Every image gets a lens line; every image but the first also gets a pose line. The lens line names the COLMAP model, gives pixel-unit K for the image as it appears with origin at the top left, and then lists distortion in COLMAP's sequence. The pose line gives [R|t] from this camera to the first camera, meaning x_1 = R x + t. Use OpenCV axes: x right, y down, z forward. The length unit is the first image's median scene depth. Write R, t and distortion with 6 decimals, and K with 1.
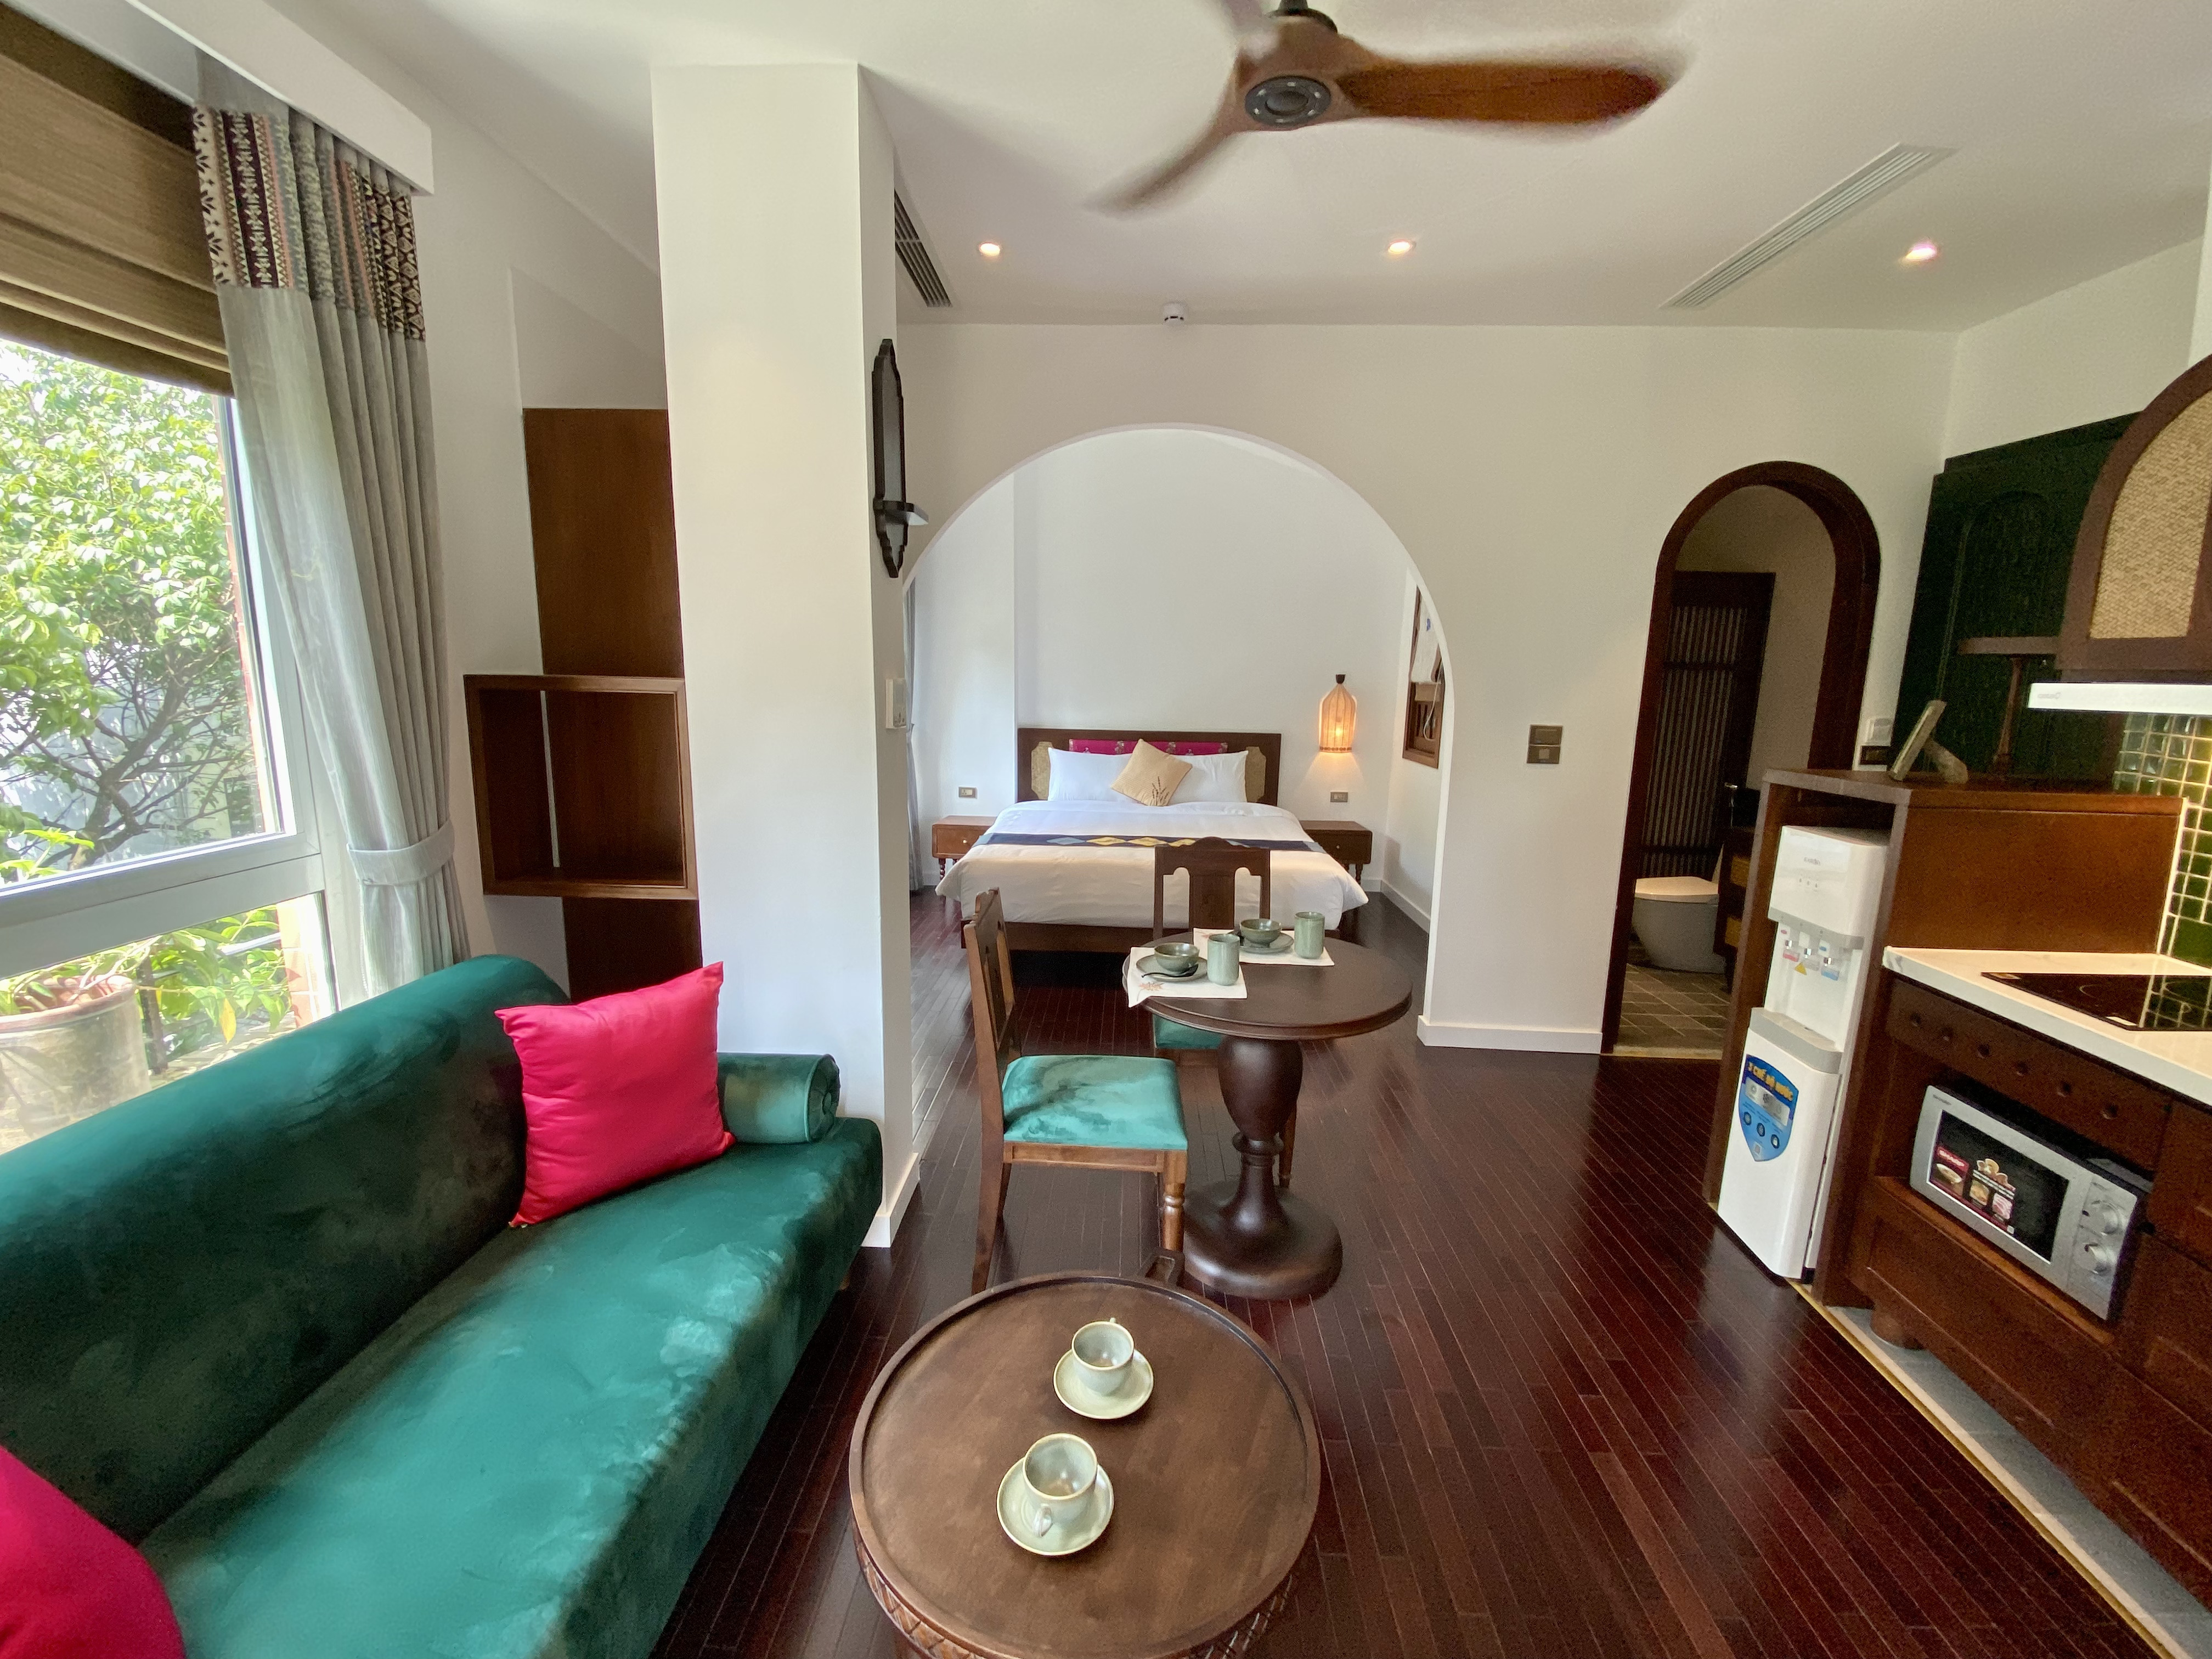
lens RADIAL K [[901.4, 0, 1102.9], [0, 901.4, 820.9], [0, 0, 1]] dist [0.062475, -0.041200]
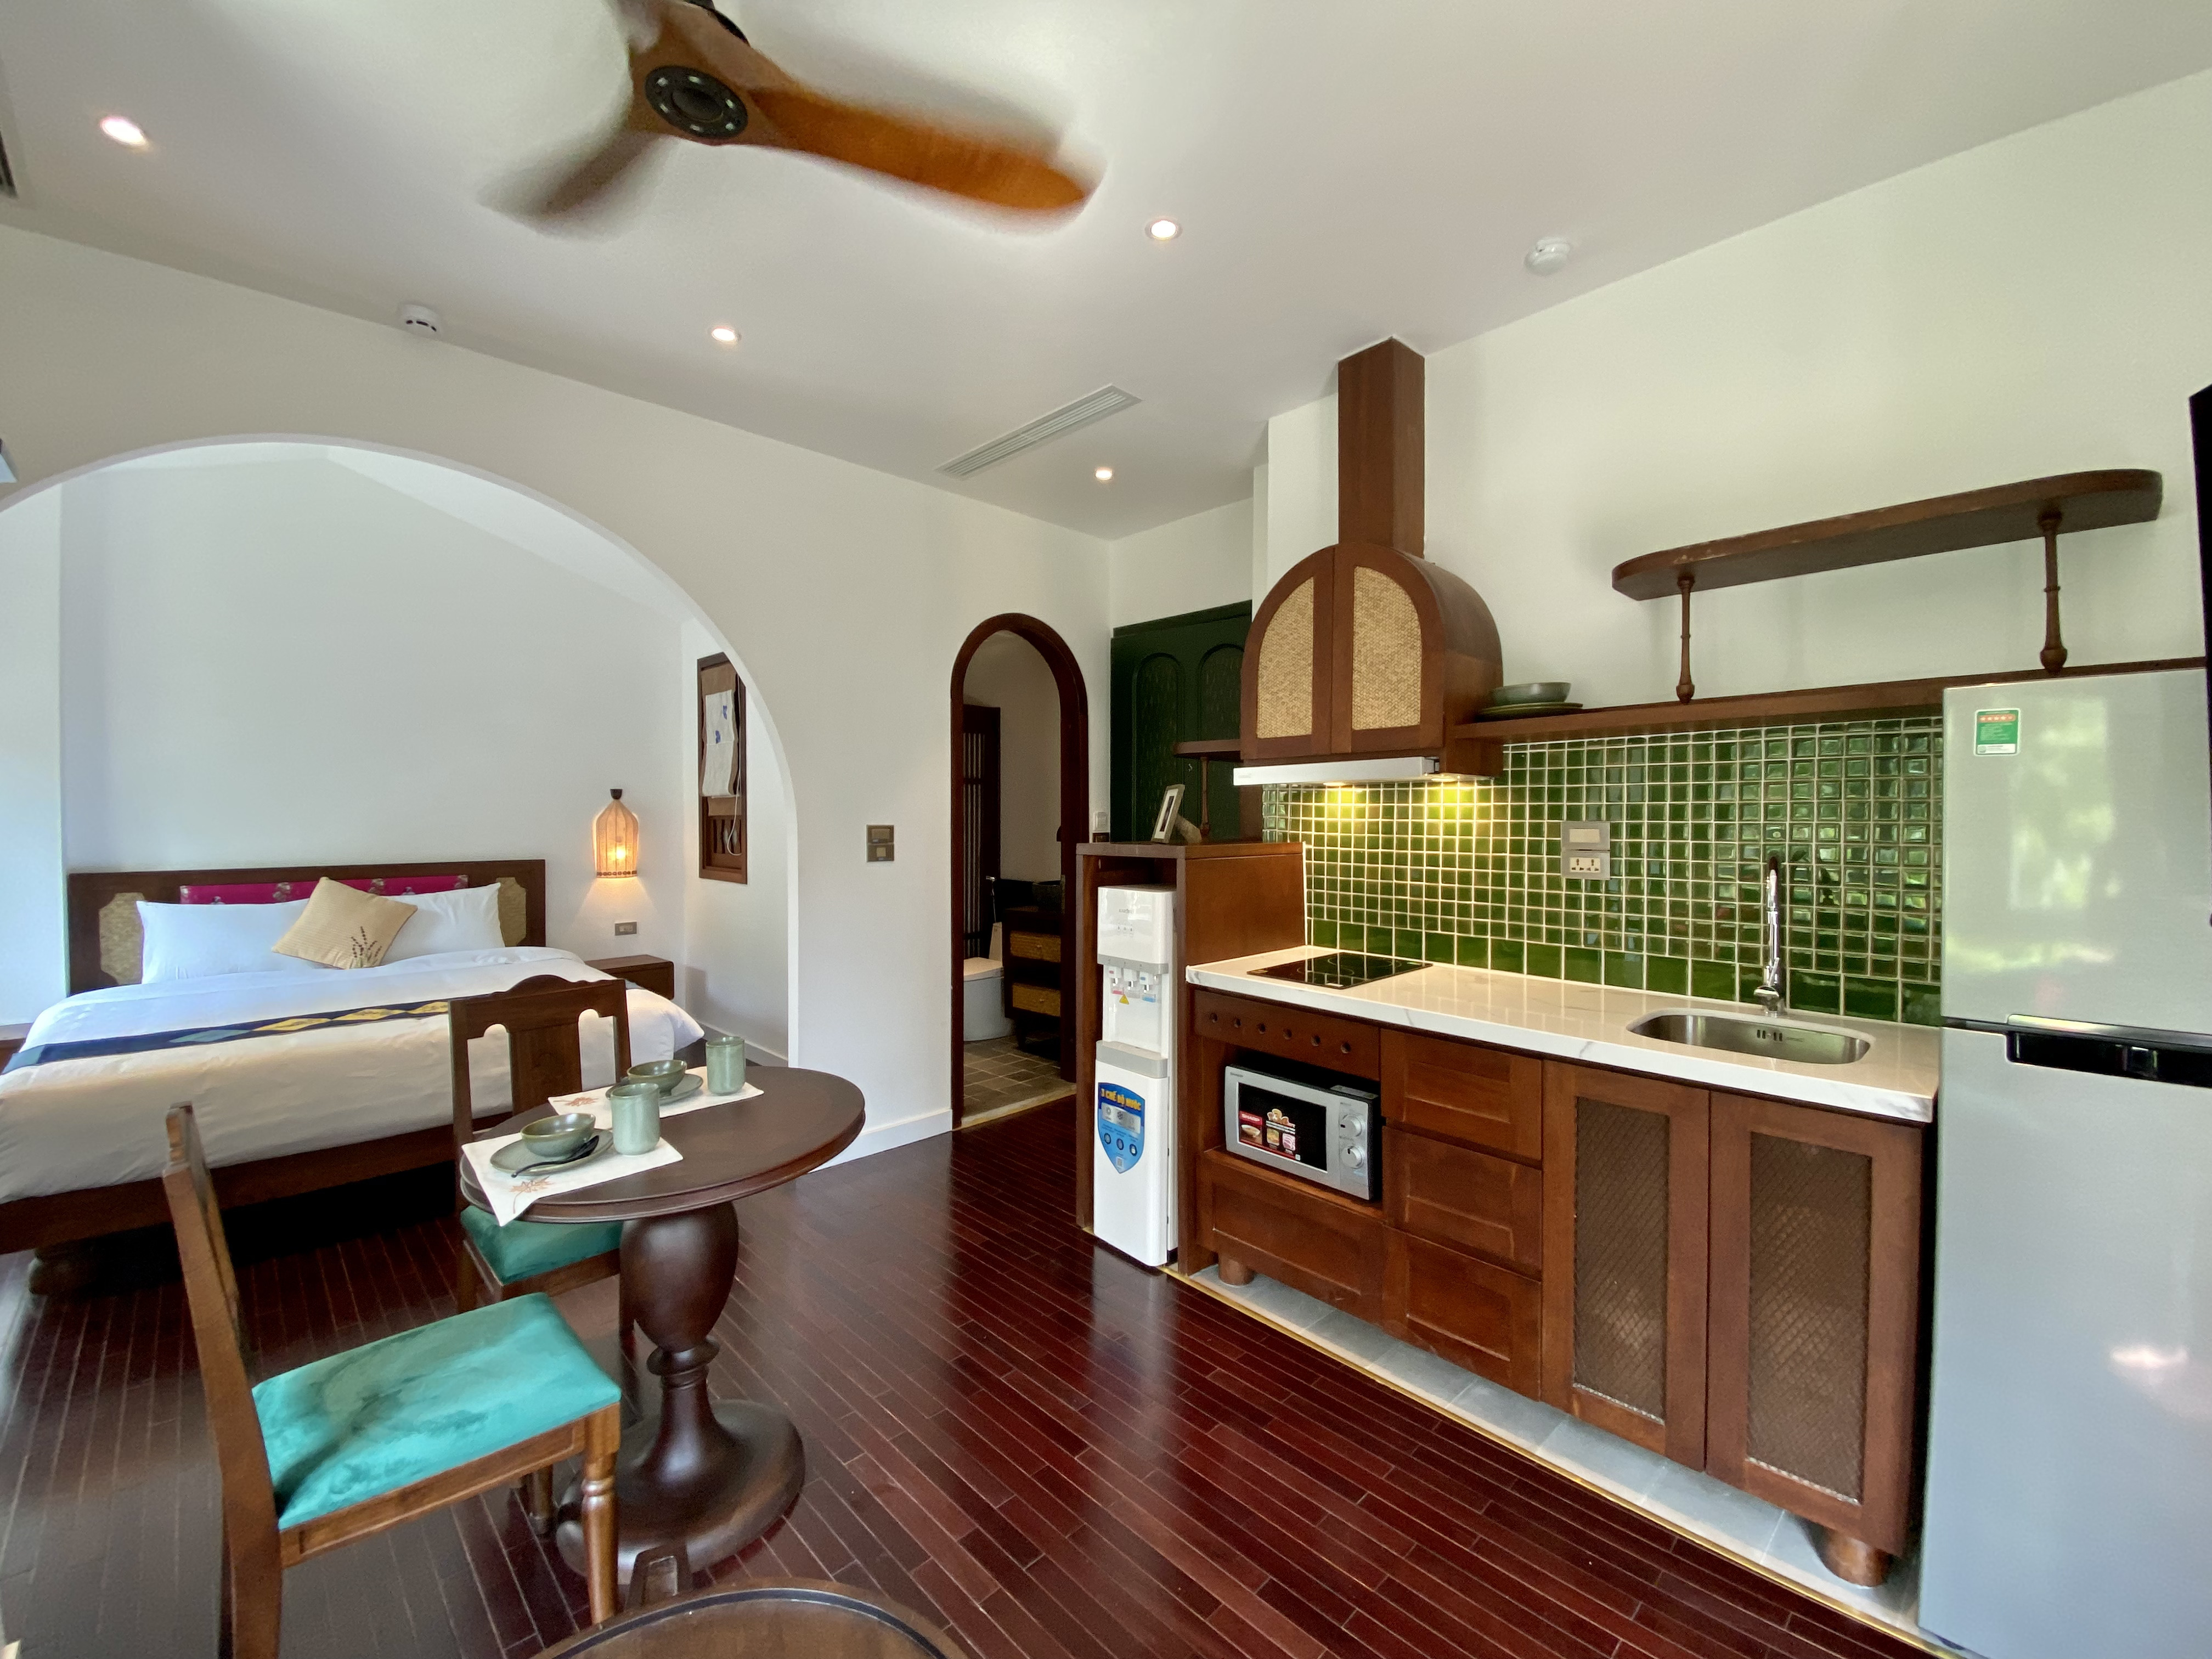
lens RADIAL K [[901.4, 0, 1102.9], [0, 901.4, 820.9], [0, 0, 1]] dist [0.062475, -0.041200]
pose [[0.693772, -0.027798, 0.719658, -0.134964], [0.131479, 0.987350, -0.088612, 0.026077], [-0.708092, 0.156097, 0.688651, 0.151437]]
